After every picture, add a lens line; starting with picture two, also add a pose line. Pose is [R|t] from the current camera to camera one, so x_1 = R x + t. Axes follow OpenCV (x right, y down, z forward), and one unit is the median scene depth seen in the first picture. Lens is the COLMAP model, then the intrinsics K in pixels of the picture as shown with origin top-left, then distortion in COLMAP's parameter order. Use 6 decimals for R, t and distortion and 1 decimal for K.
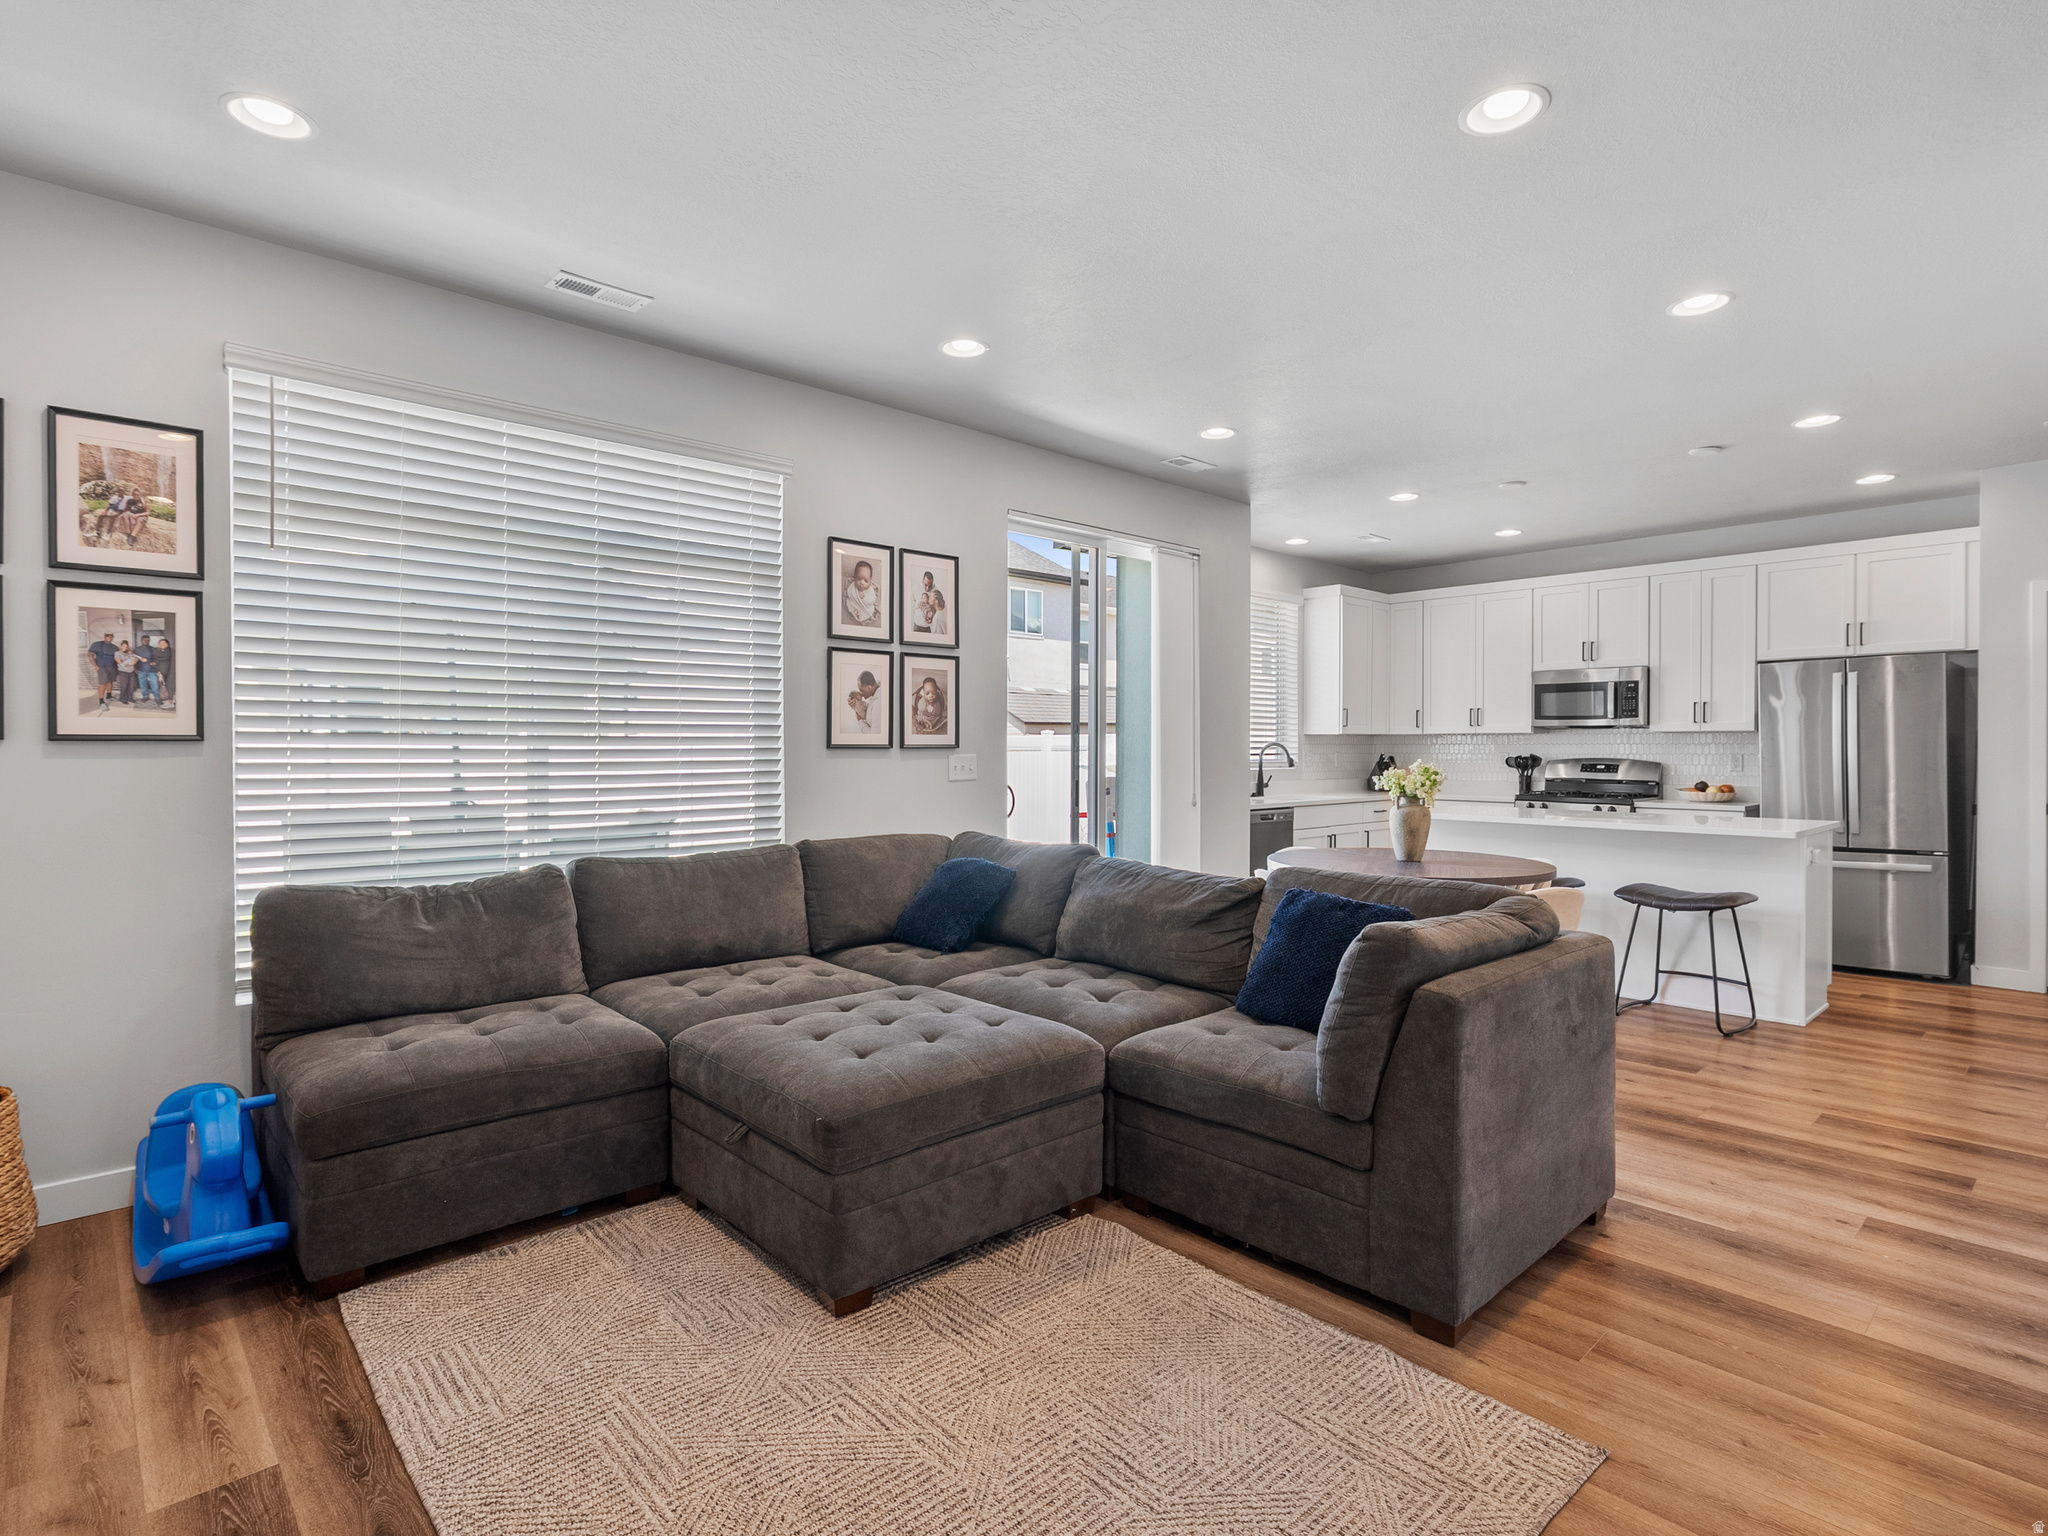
lens RADIAL K [[1043.8, 0, 1017.2], [0, 1043.8, 756.4], [0, 0, 1]] dist [-0.002641, 0.002535]
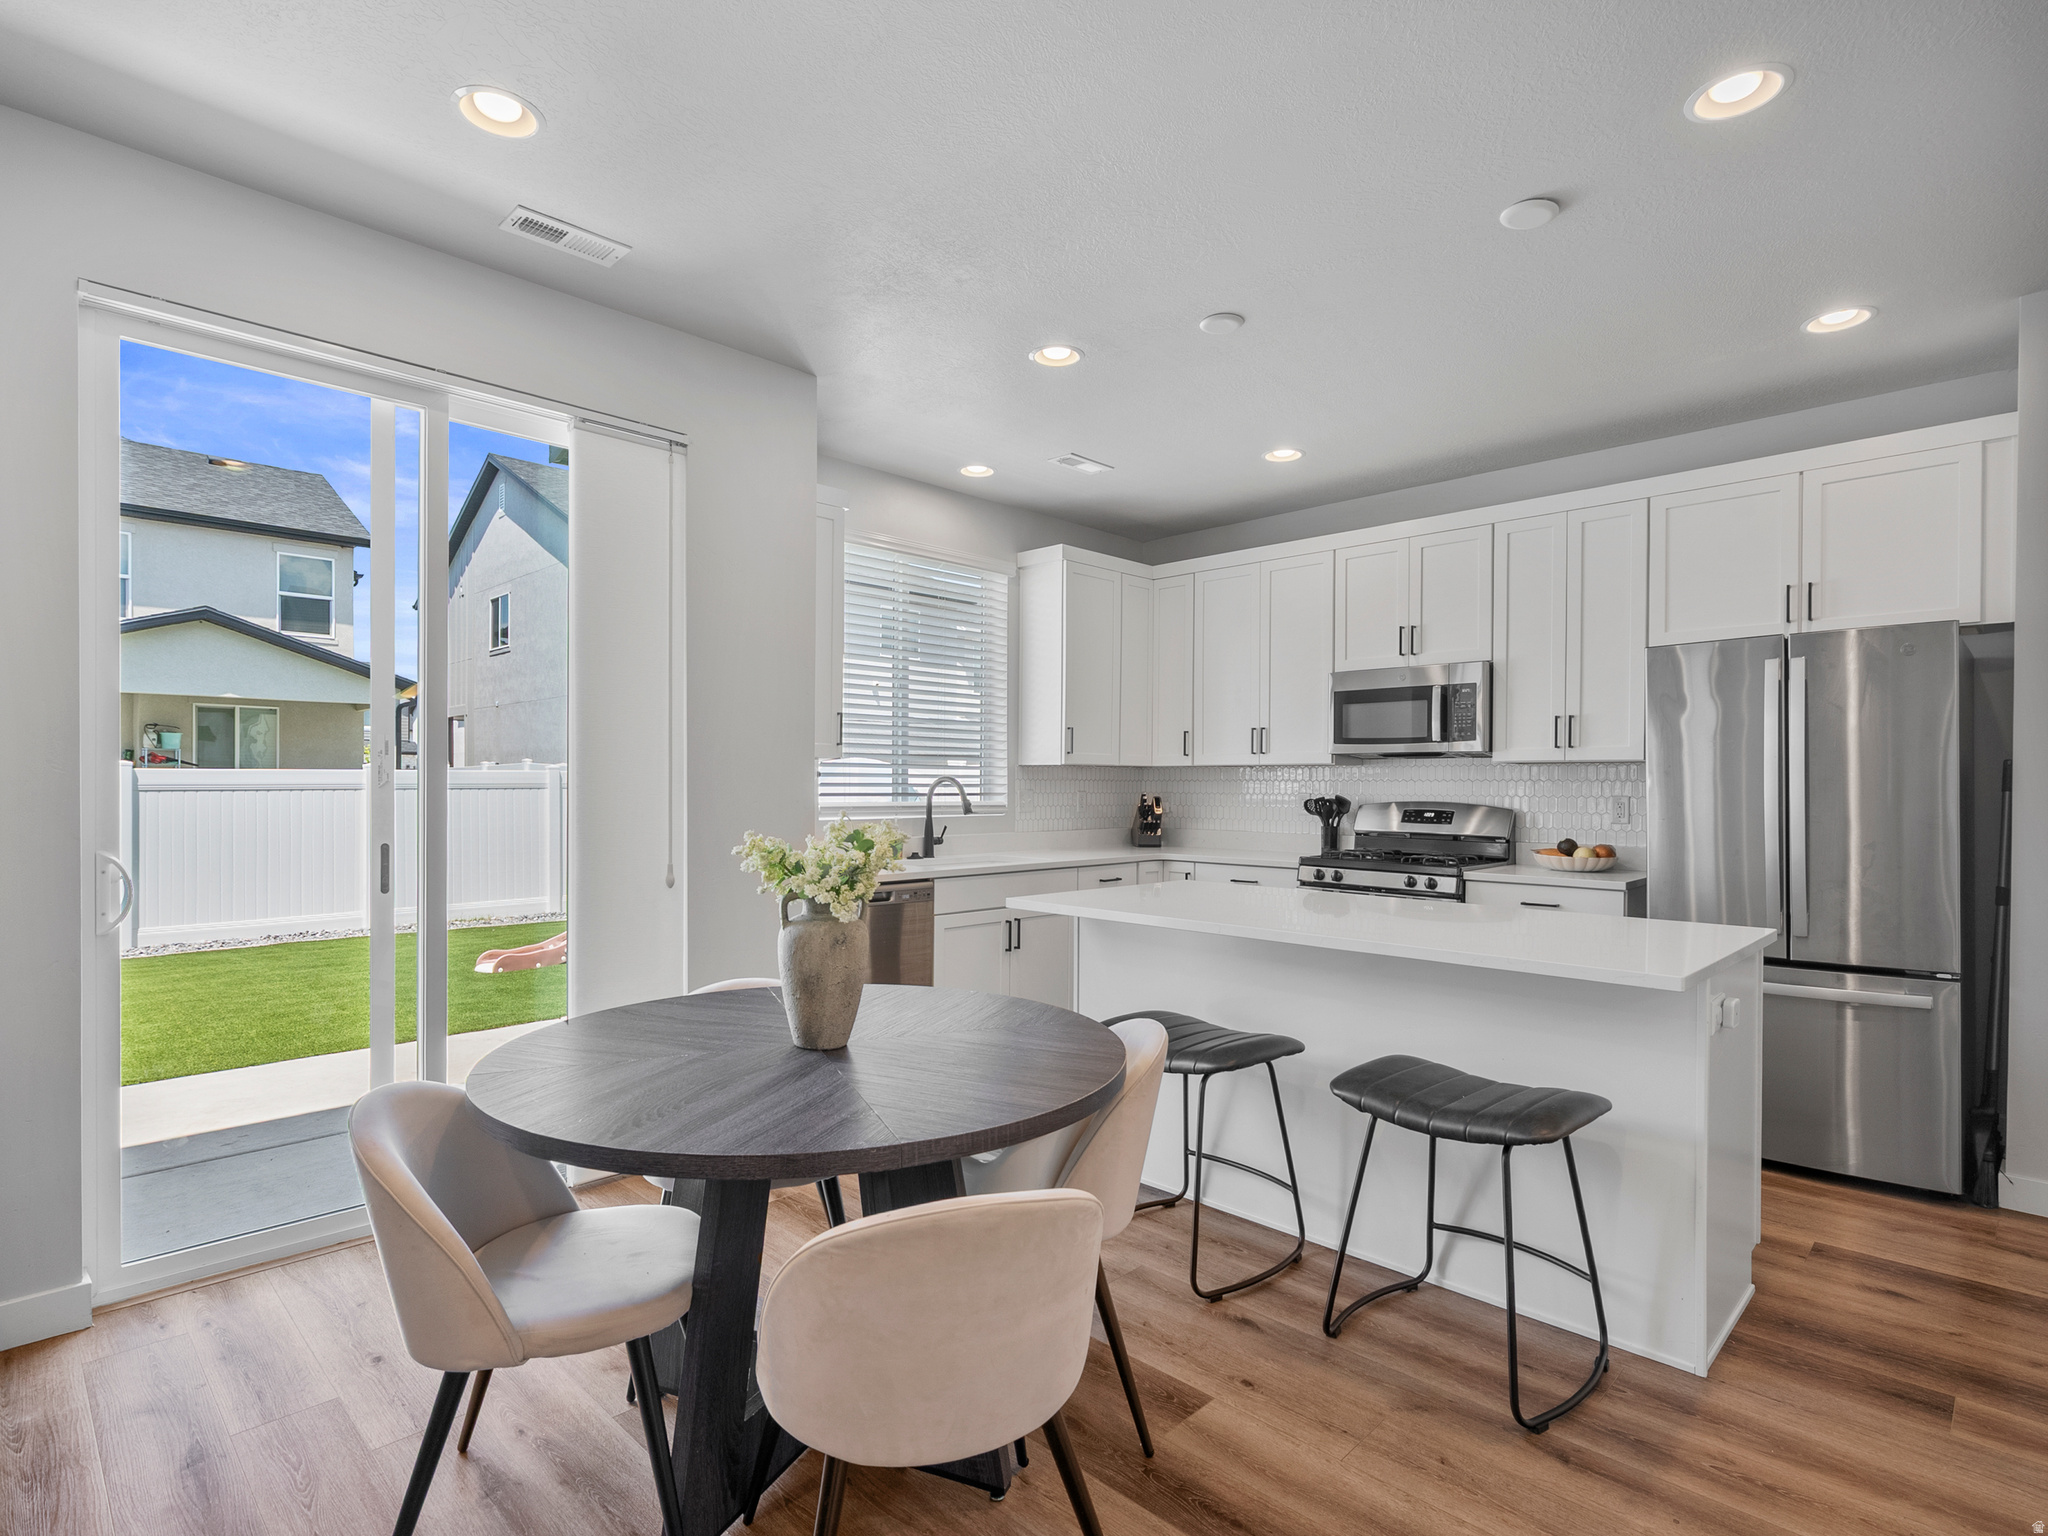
lens RADIAL K [[1043.8, 0, 1023.8], [0, 1043.8, 796.0], [0, 0, 1]] dist [-0.002641, 0.002535]
pose [[0.998863, 0.002900, 0.047586, 0.380742], [-0.003059, 0.999990, 0.003254, -0.004958], [-0.047576, -0.003396, 0.998862, 0.488596]]
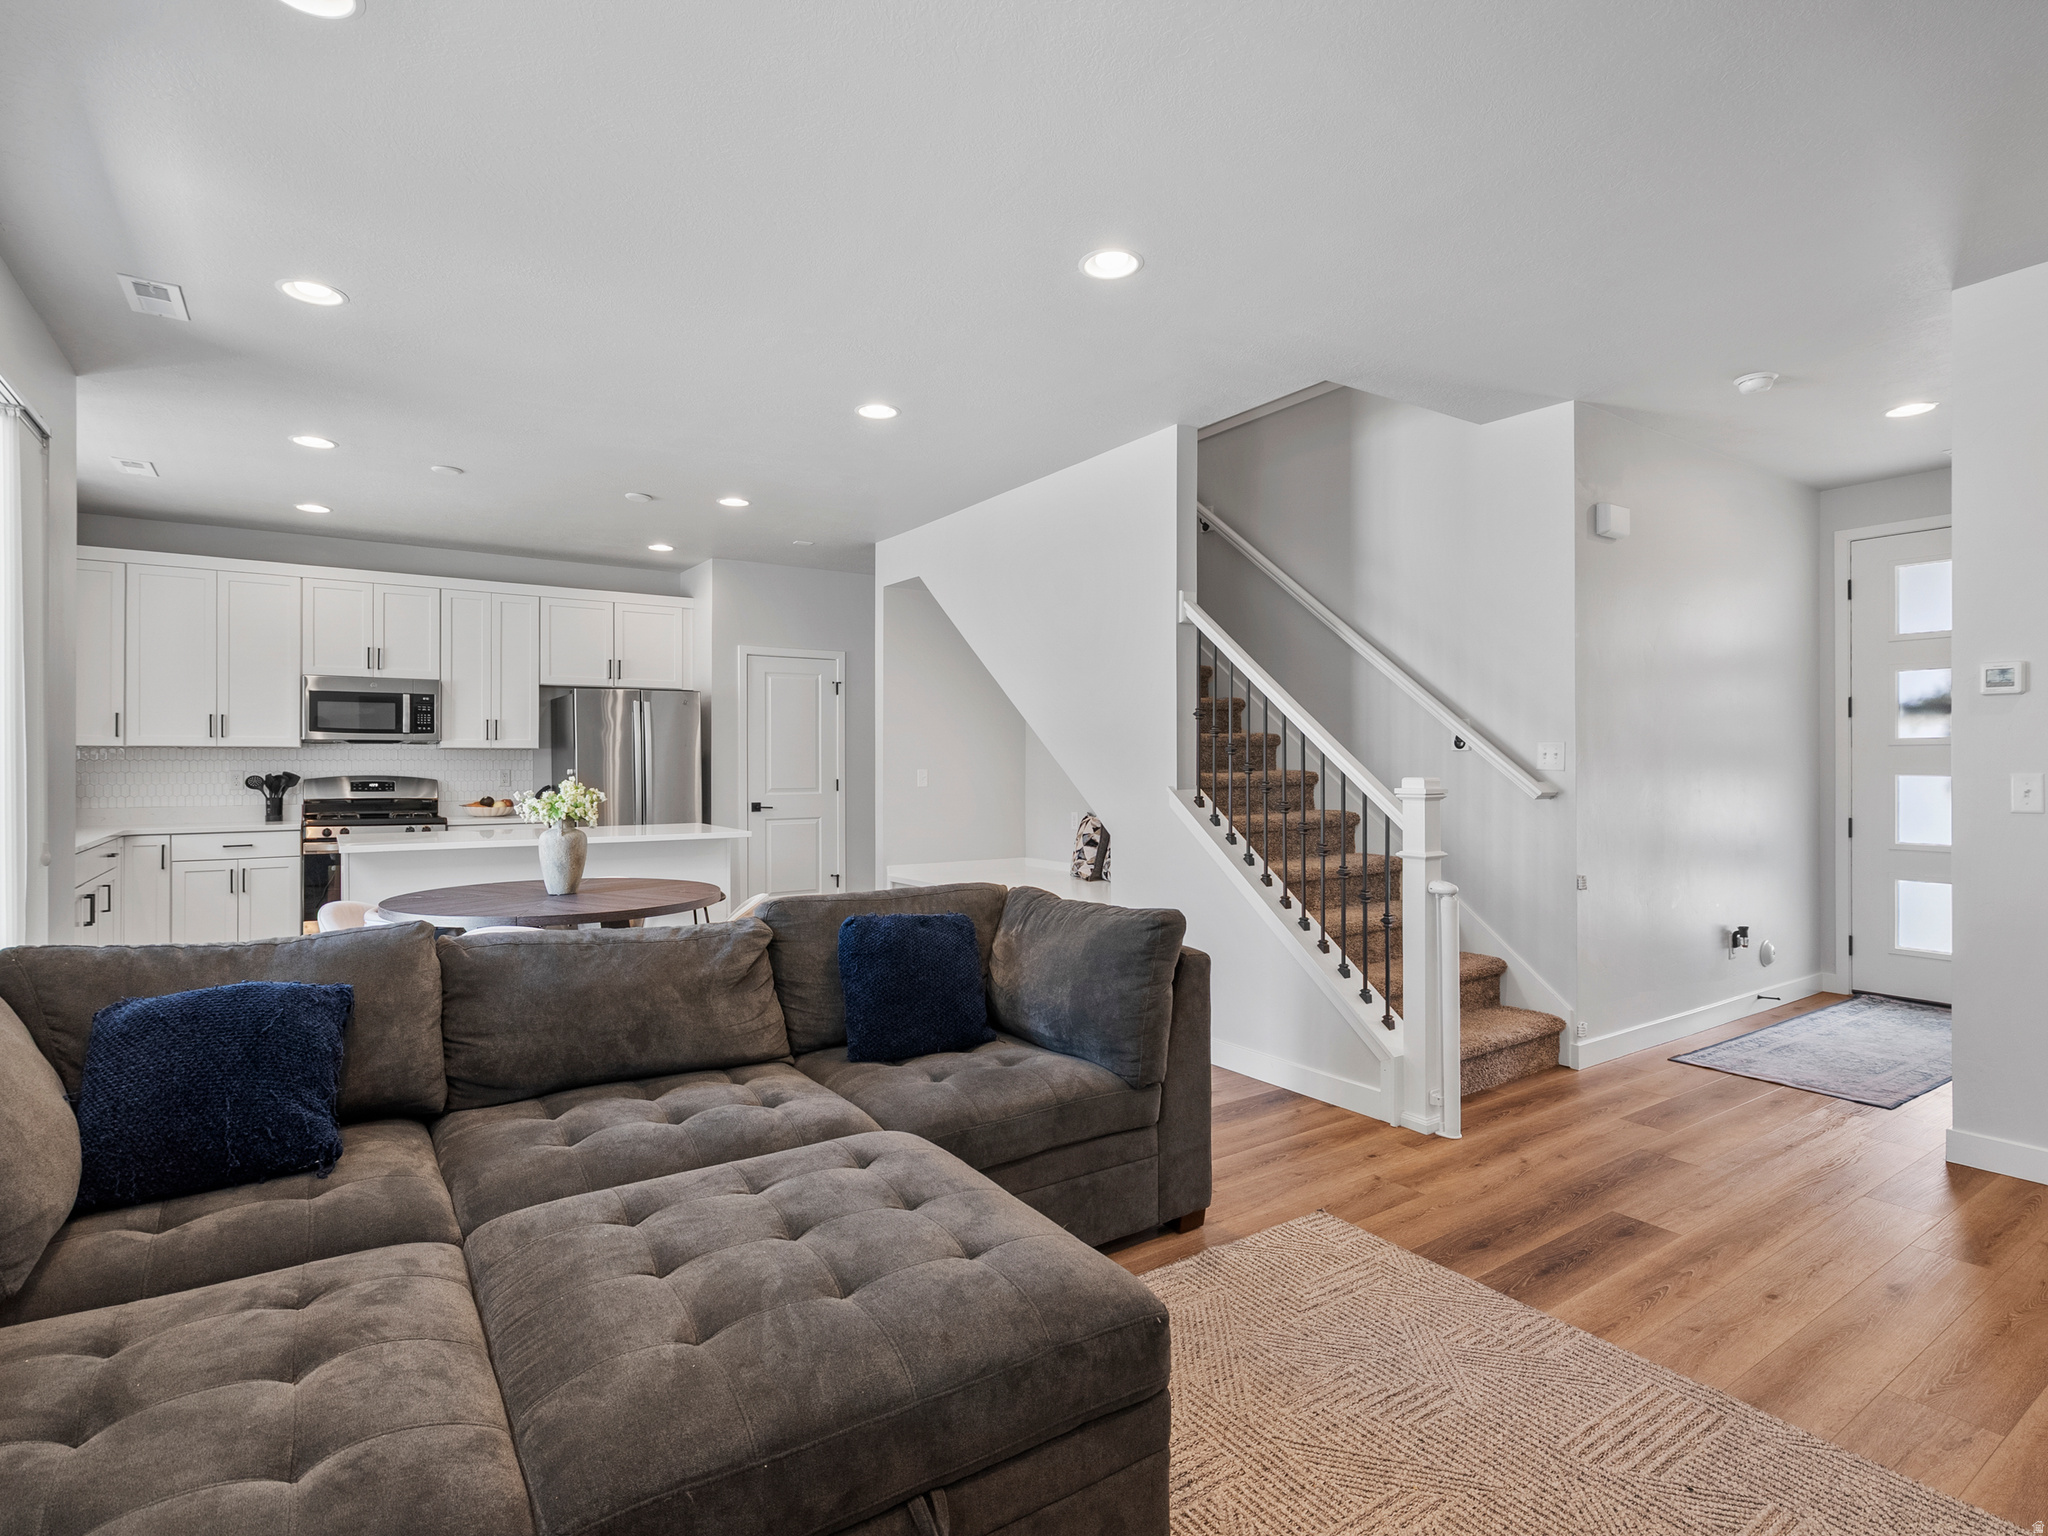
lens RADIAL K [[1043.8, 0, 1024.8], [0, 1043.8, 756.7], [0, 0, 1]] dist [-0.002641, 0.002535]
pose [[0.144703, 0.006353, 0.989455, -0.376223], [0.009822, 0.999921, -0.007857, -0.002901], [-0.989426, 0.010855, 0.144629, 0.429911]]
